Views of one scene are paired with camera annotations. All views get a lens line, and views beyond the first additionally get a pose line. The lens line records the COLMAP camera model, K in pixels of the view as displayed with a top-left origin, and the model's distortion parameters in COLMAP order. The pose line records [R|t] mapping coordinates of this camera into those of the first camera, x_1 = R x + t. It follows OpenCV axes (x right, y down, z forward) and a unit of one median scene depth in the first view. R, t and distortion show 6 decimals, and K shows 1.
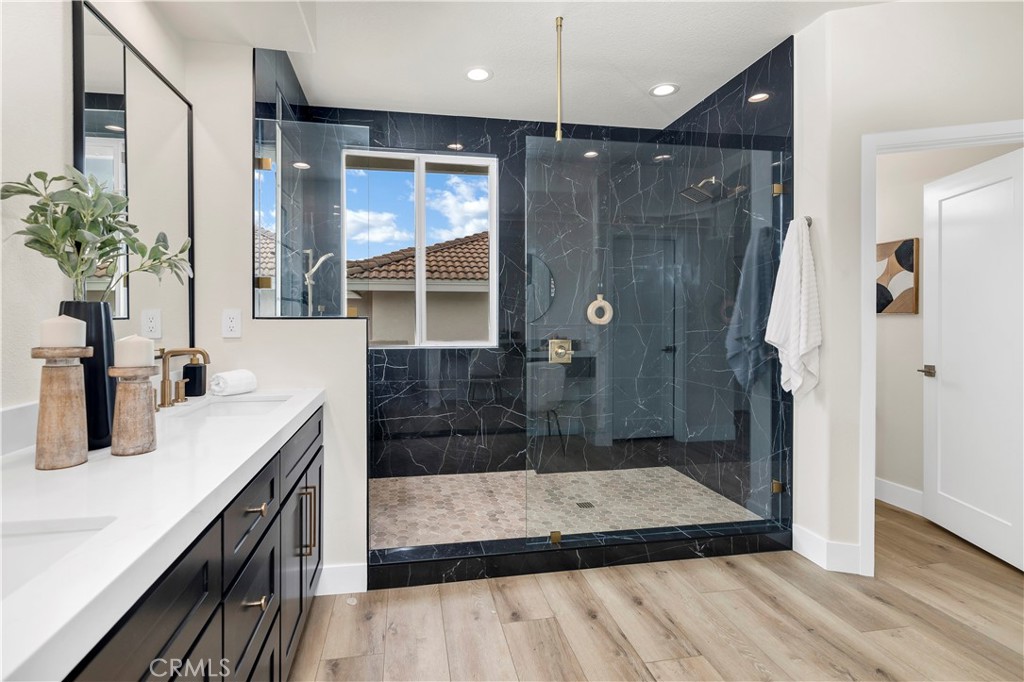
lens RADIAL K [[471.6, 0, 501.1], [0, 471.6, 320.9], [0, 0, 1]] dist [0.000056, 0.000308]
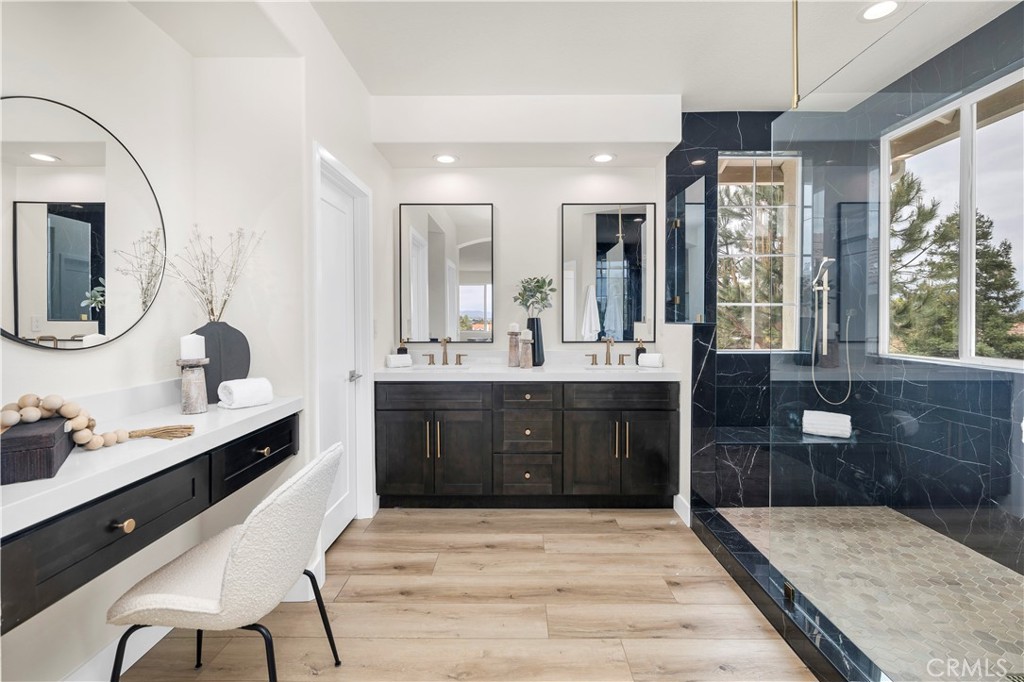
lens RADIAL K [[471.6, 0, 501.1], [0, 471.6, 320.9], [0, 0, 1]] dist [0.000056, 0.000308]
pose [[-0.236398, -0.003392, -0.971650, 0.849409], [0.013106, 0.999892, -0.006679, -0.018907], [0.971568, -0.014313, -0.236328, 0.576142]]
